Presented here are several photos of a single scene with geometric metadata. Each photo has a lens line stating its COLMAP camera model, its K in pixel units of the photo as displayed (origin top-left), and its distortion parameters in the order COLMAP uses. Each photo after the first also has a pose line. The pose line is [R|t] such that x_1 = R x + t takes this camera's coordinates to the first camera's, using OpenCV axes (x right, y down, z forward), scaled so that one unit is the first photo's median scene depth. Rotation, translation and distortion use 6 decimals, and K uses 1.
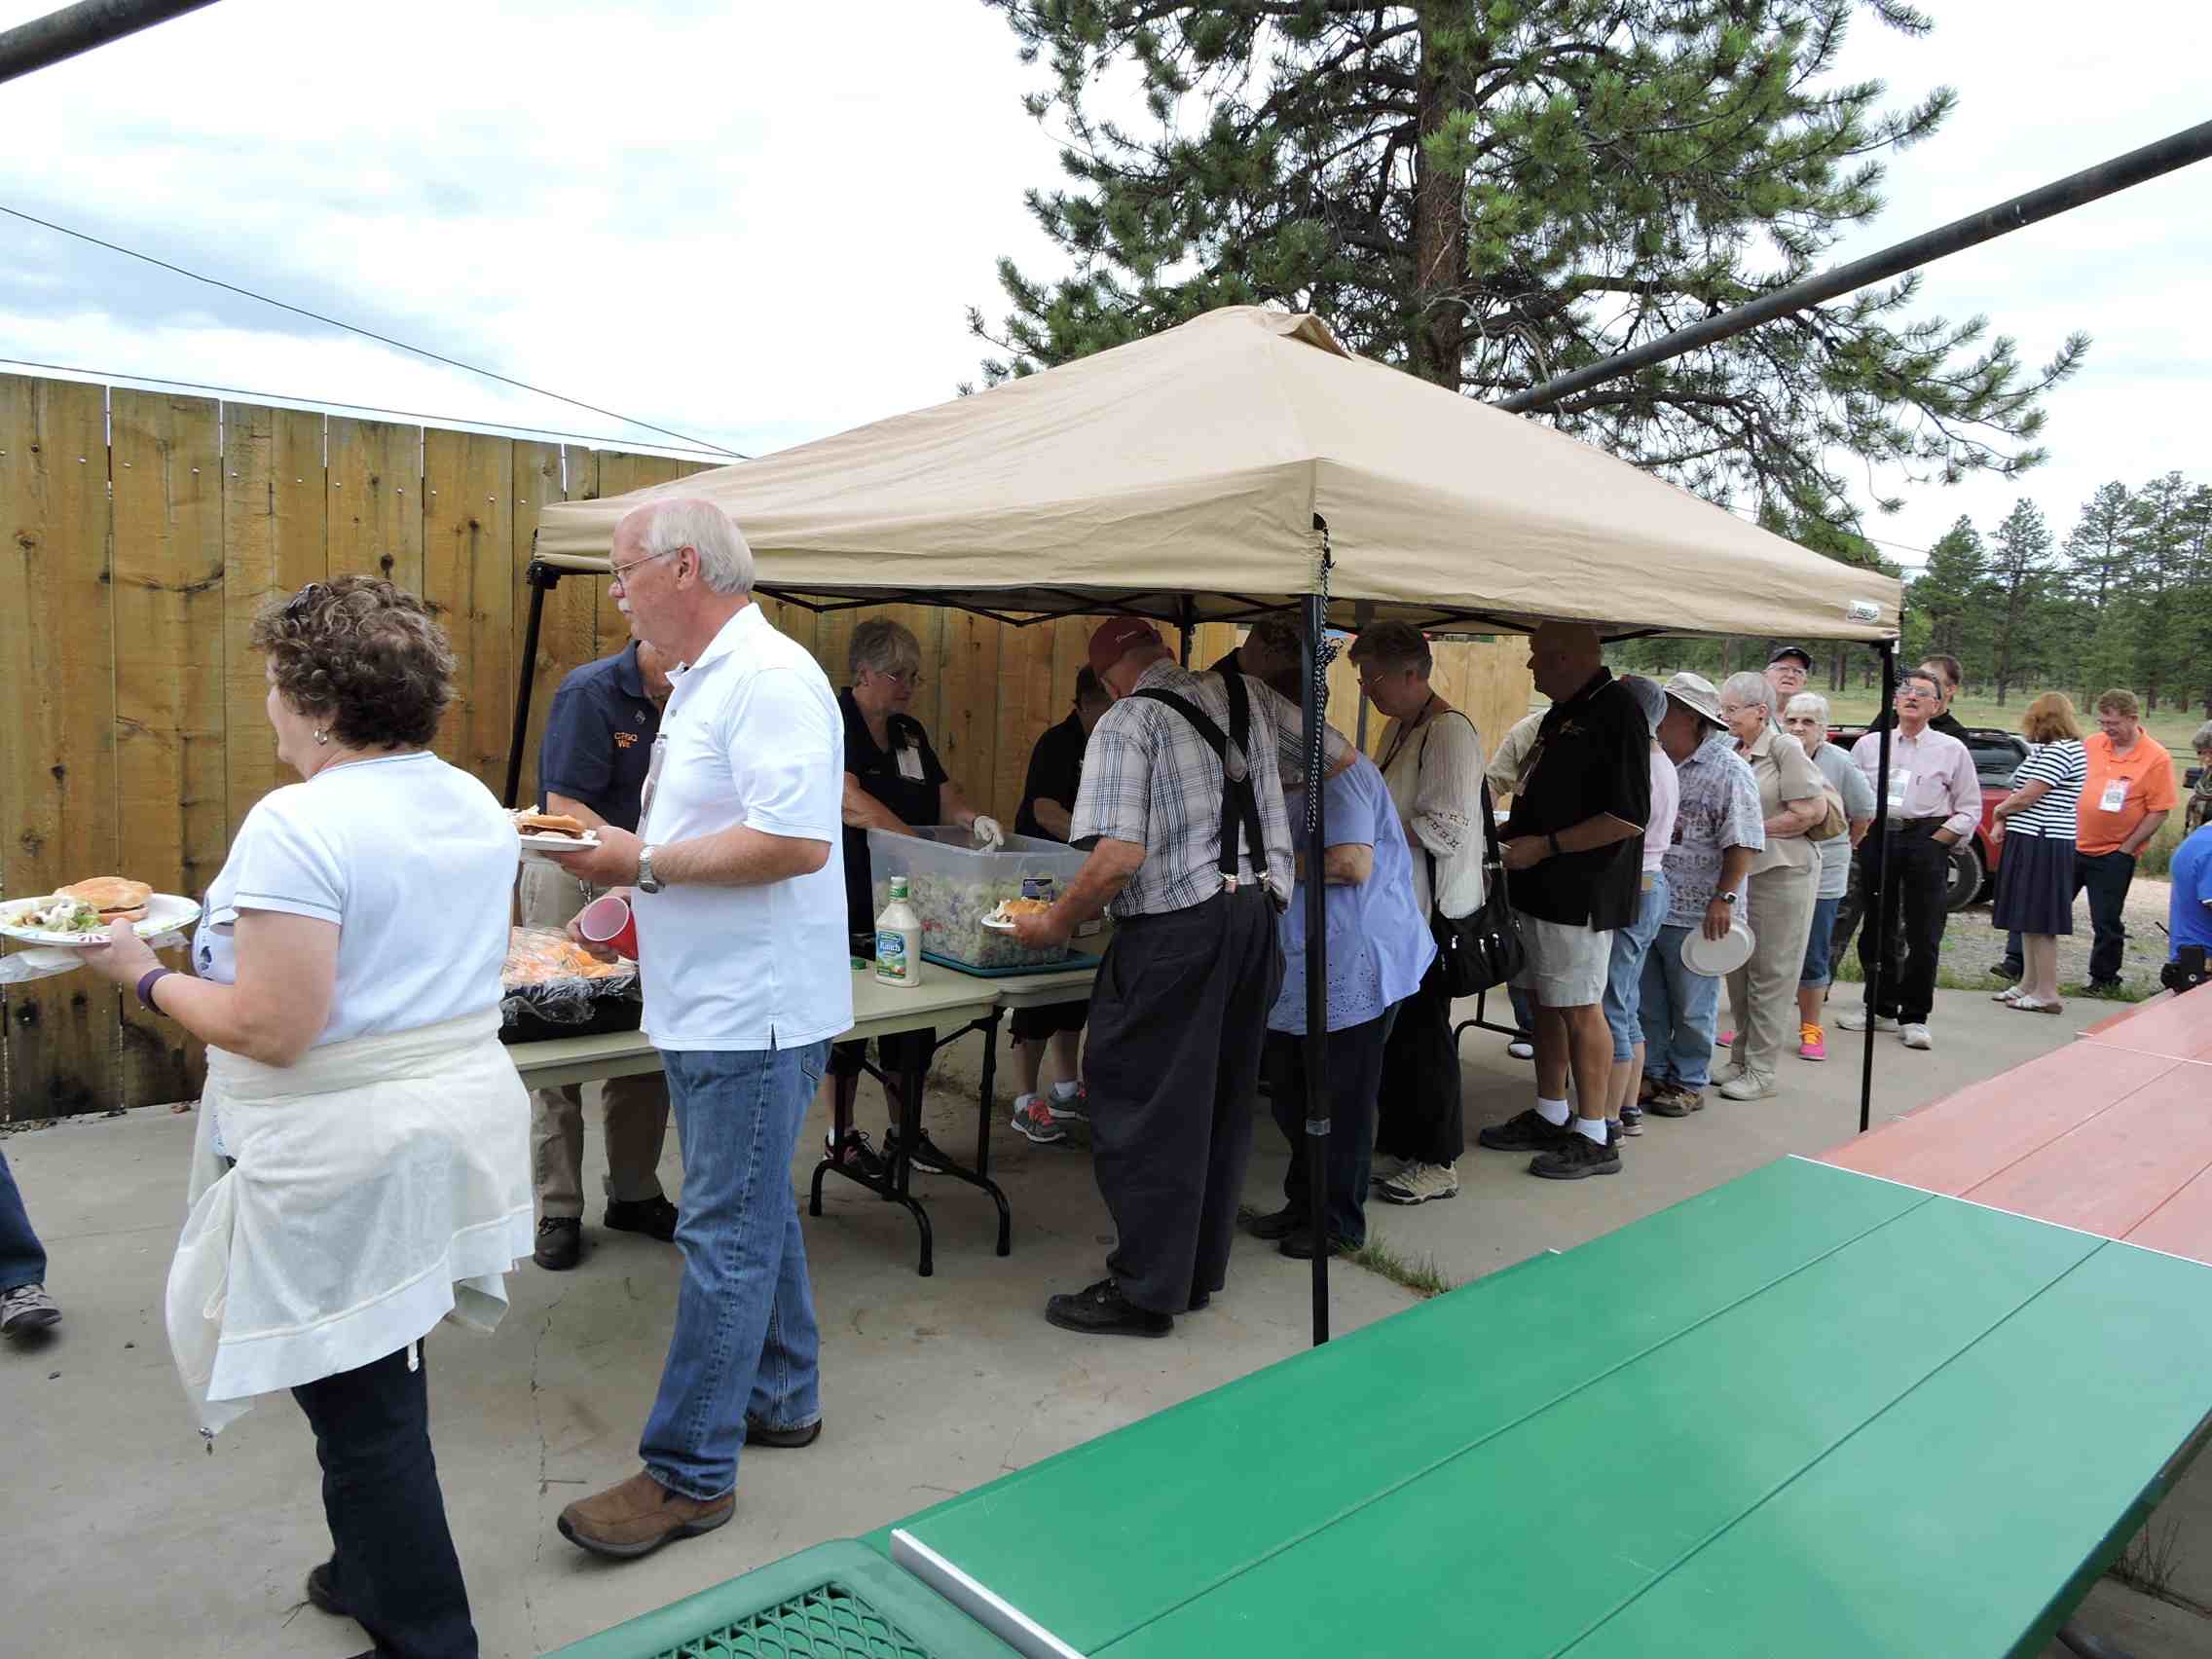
lens RADIAL K [[1588.9, 0, 1150.6], [0, 1588.9, 838.1], [0, 0, 1]] dist [-0.009042, 0.026886]
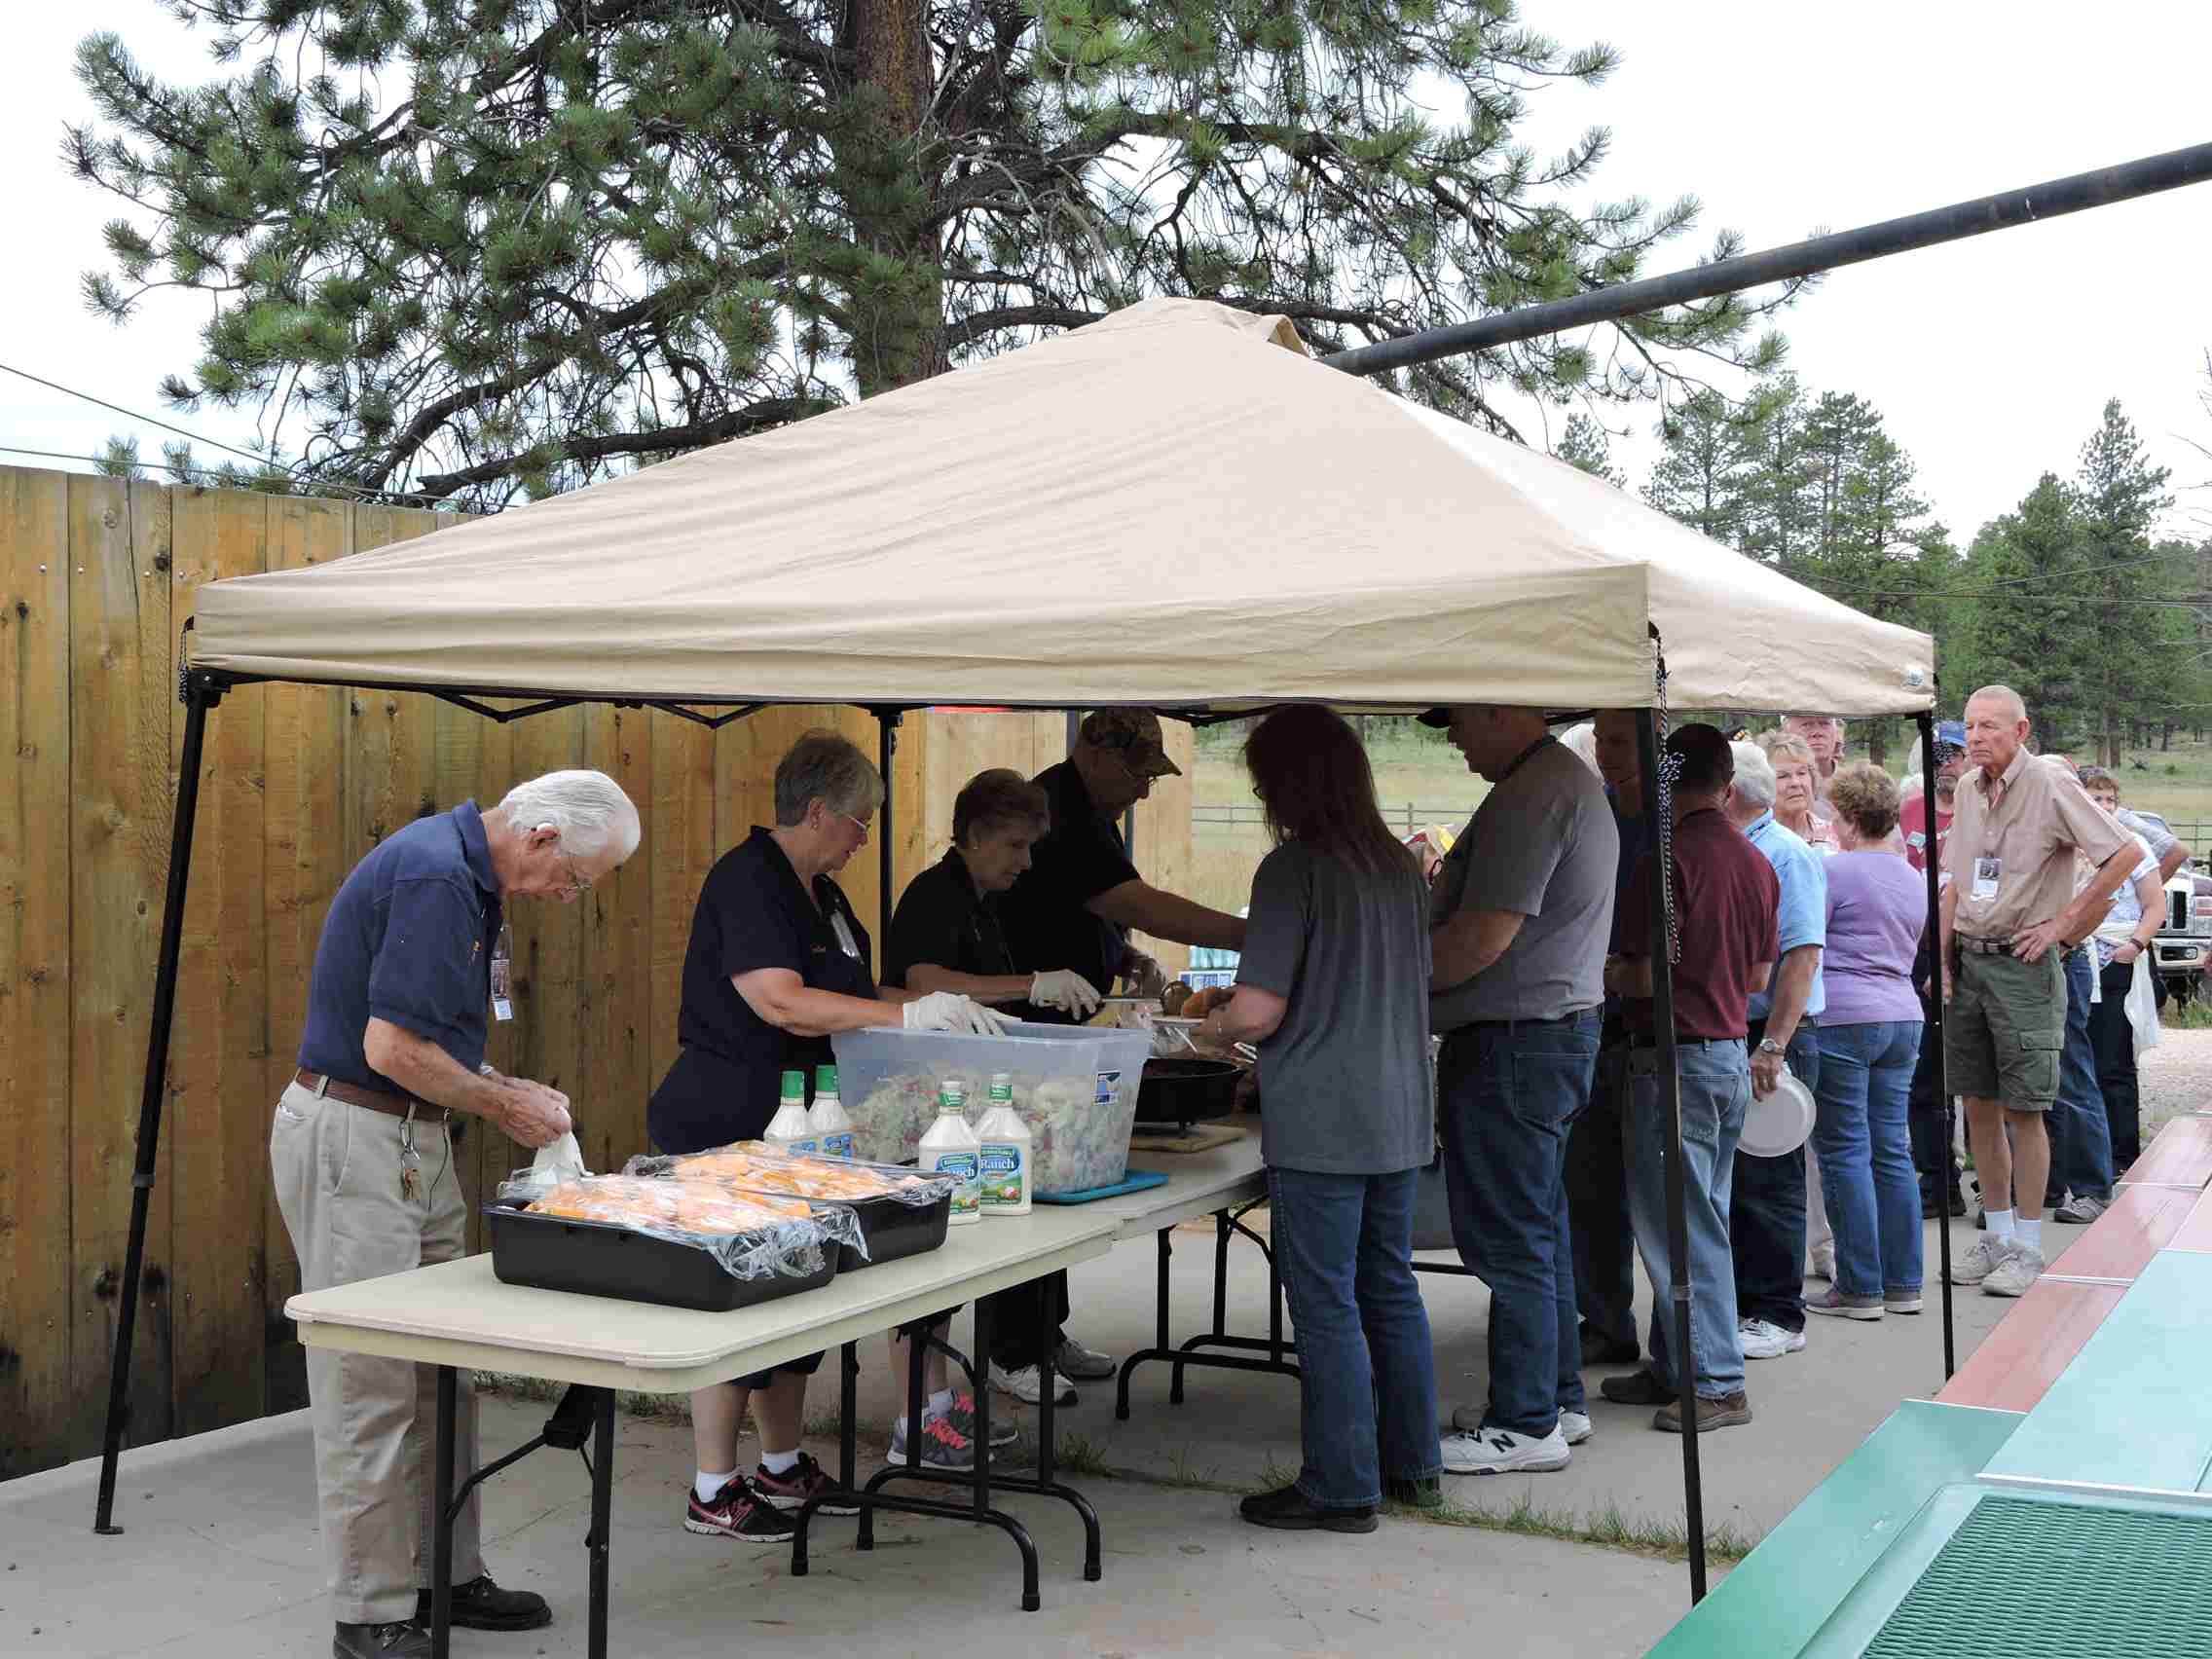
lens RADIAL K [[3300.8, 0, 1106.0], [0, 3300.8, 829.5], [0, 0, 1]] dist [0.060655, -0.070805]
pose [[0.924572, -0.052124, 0.377425, -0.527740], [0.080740, 0.994904, -0.060387, 0.005811], [-0.372354, 0.086305, 0.924069, -0.380782]]
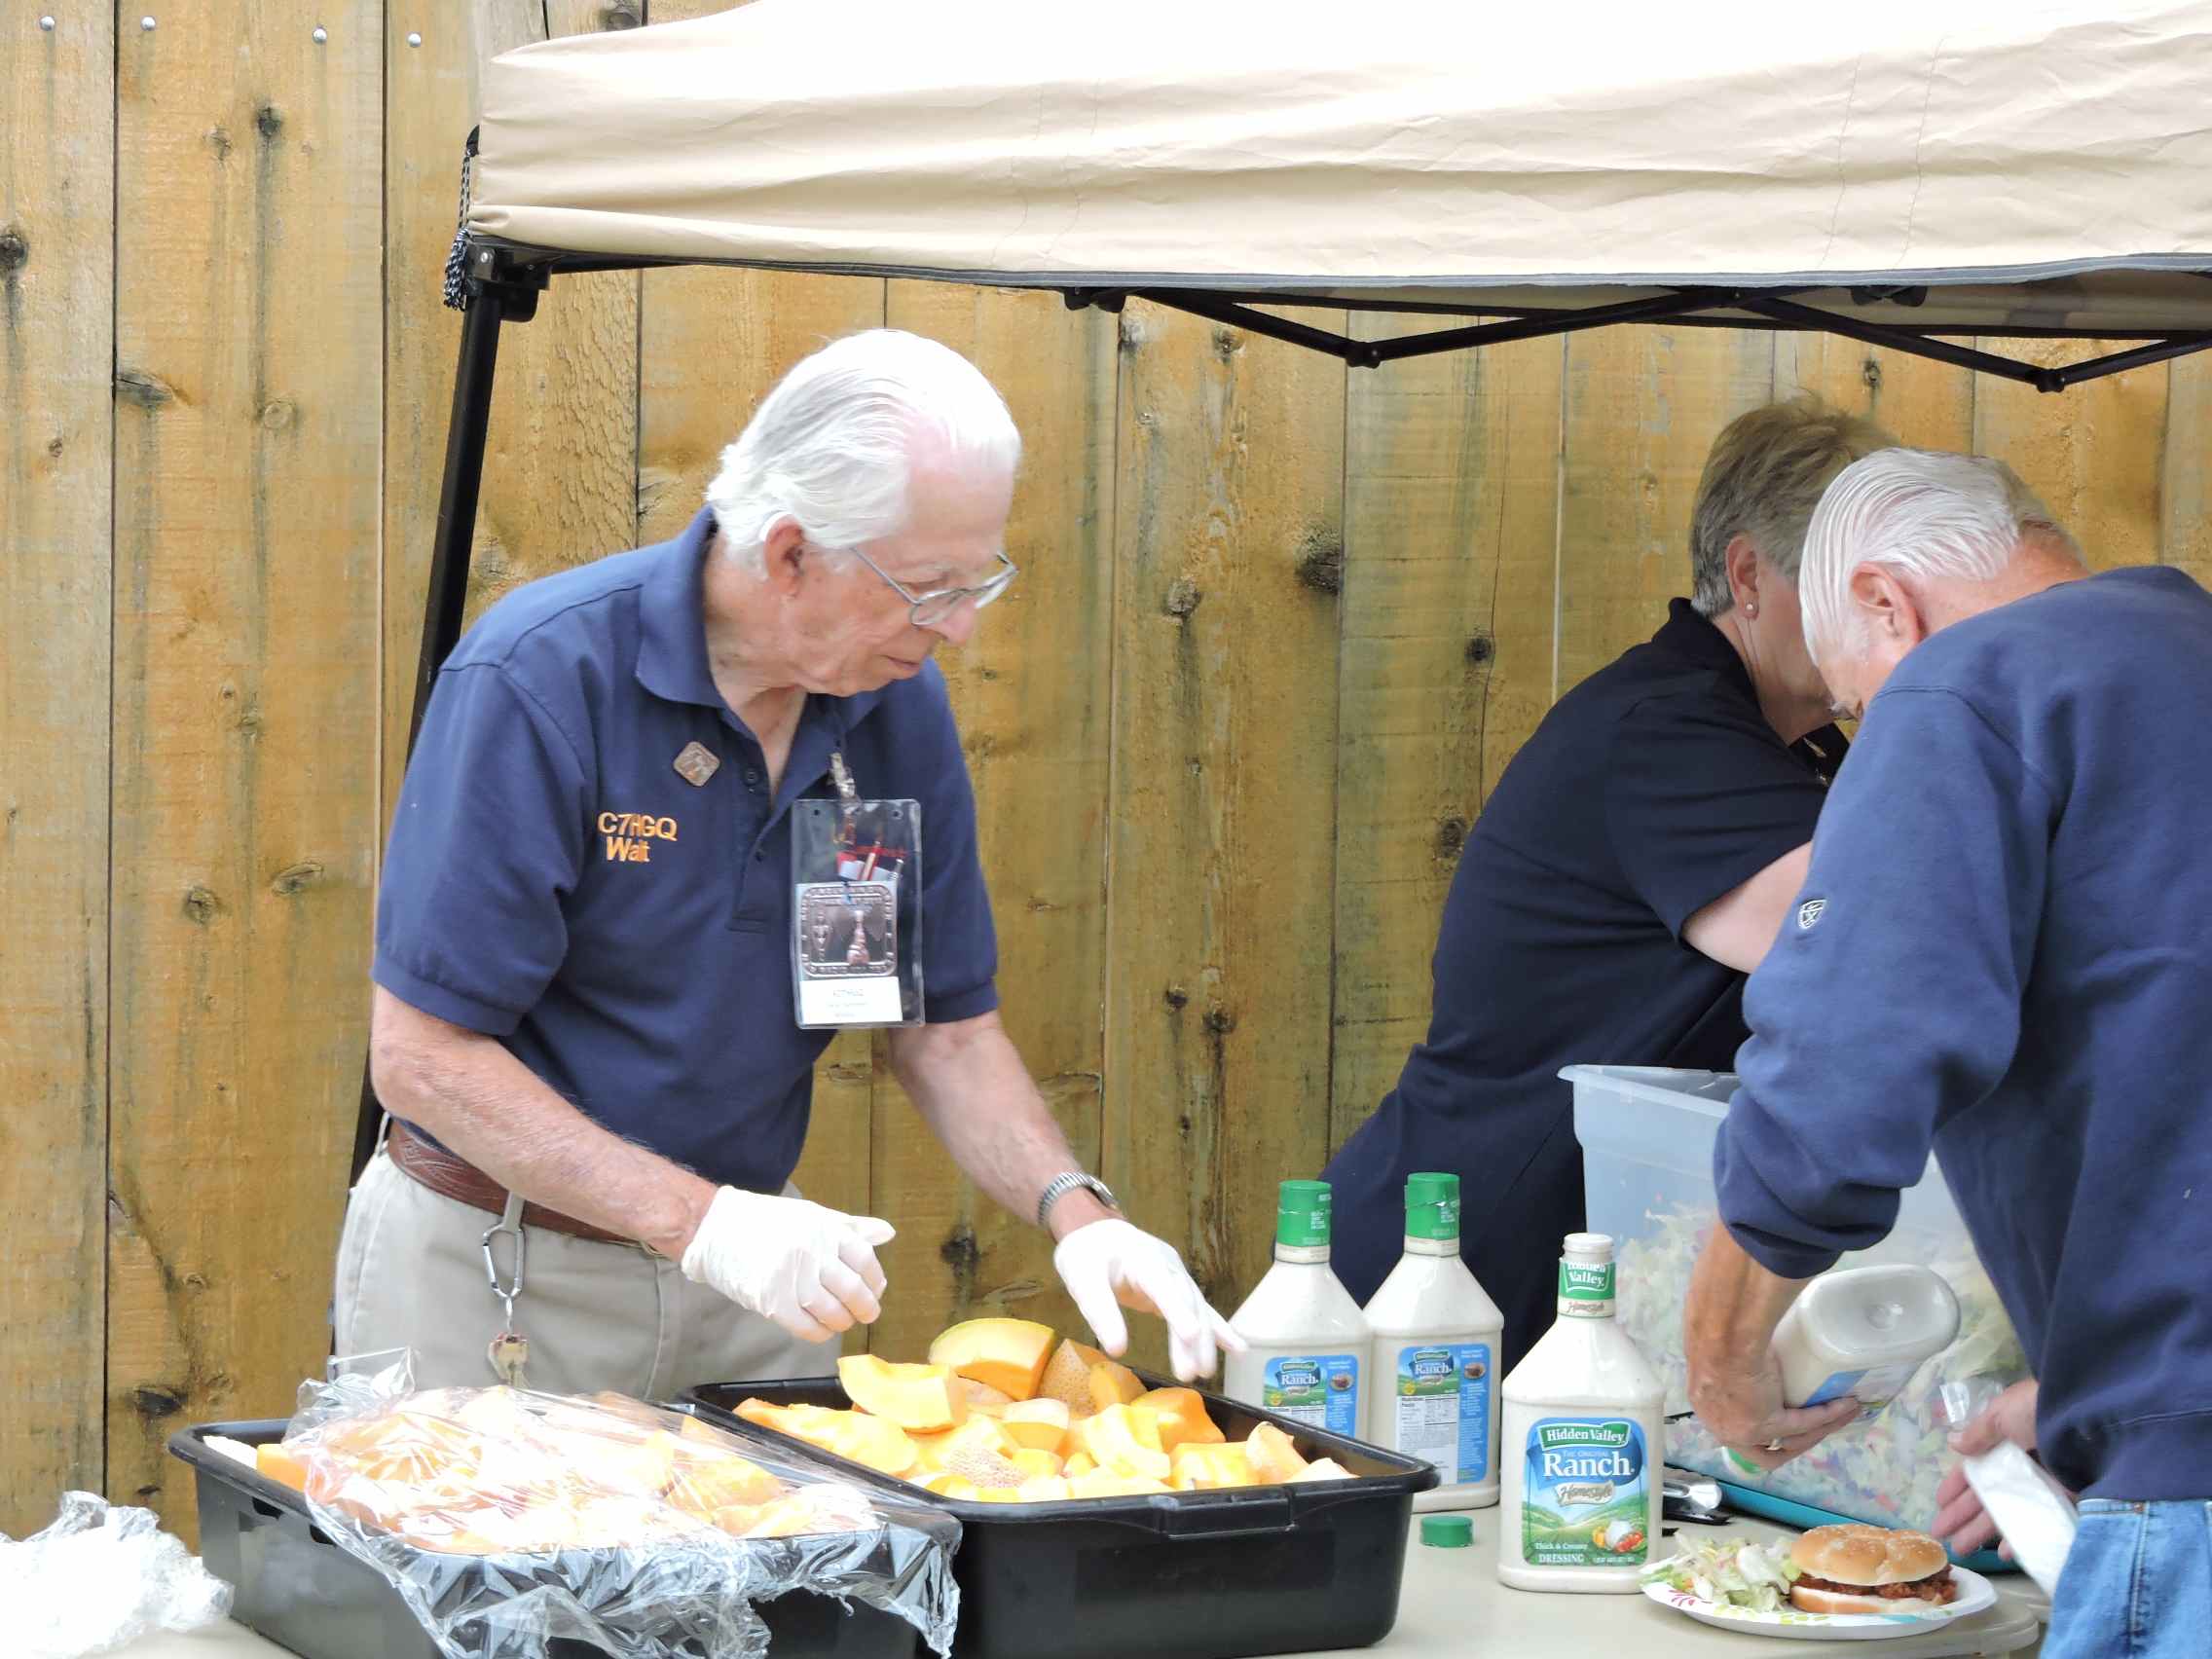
lens RADIAL K [[6286.1, 0, 1238.3], [0, 6286.1, 829.0], [0, 0, 1]] dist [0.016411, 0.867214]
pose [[0.980883, -0.019503, -0.193620, -0.006996], [0.007648, 0.998060, -0.061786, 0.016908], [0.194450, 0.059124, 0.979129, -0.151855]]
